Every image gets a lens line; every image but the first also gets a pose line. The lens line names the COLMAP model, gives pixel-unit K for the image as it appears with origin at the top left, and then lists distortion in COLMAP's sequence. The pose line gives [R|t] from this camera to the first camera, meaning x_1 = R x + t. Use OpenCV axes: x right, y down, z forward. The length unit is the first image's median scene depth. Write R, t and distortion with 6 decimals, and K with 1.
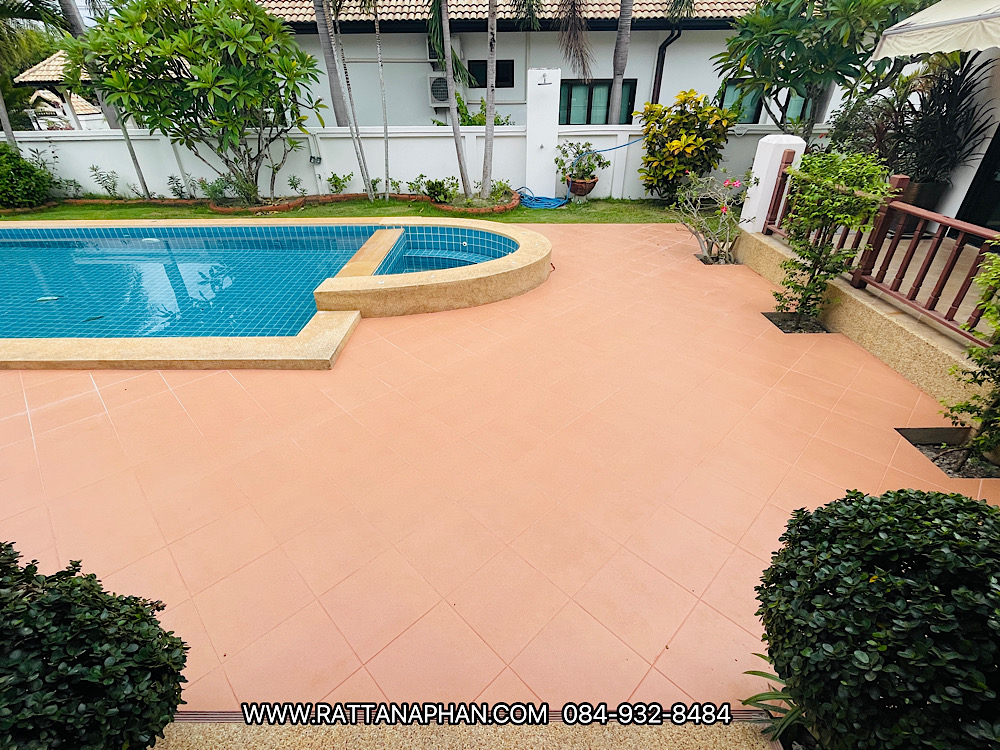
lens RADIAL K [[473.7, 0, 500.0], [0, 473.7, 375.0], [0, 0, 1]] dist [-0.002033, -0.000833]
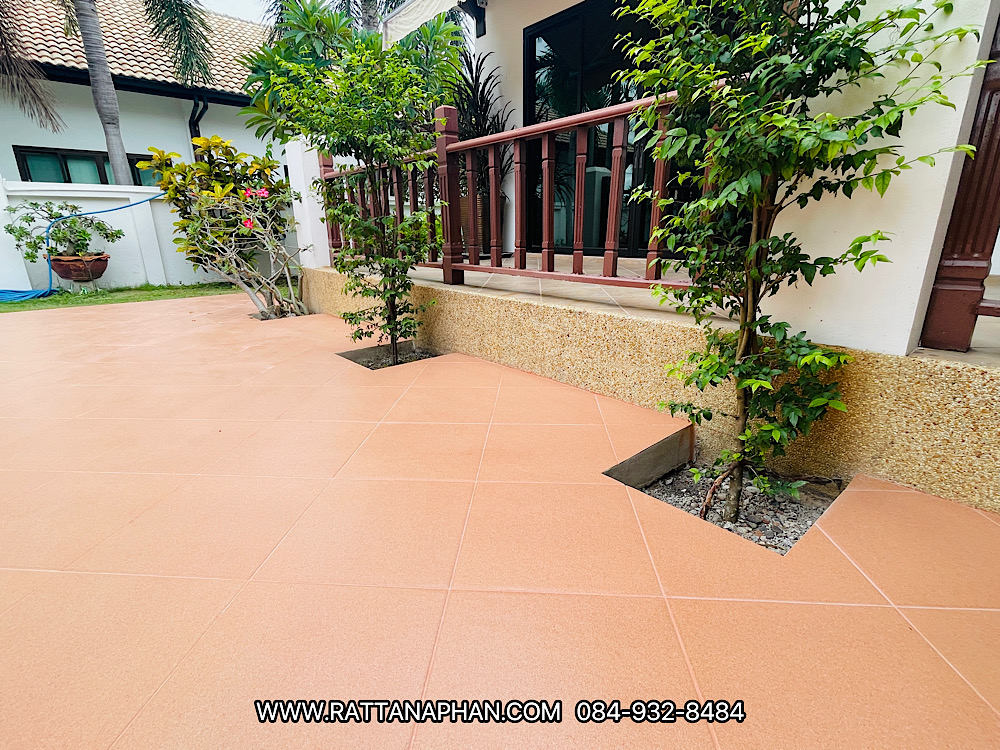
lens RADIAL K [[473.7, 0, 500.0], [0, 473.7, 375.0], [0, 0, 1]] dist [-0.002033, -0.000833]
pose [[0.755654, -0.192799, 0.625951, 0.259733], [0.345595, 0.929194, -0.131004, 0.027991], [-0.556373, 0.315319, 0.768780, 0.350965]]
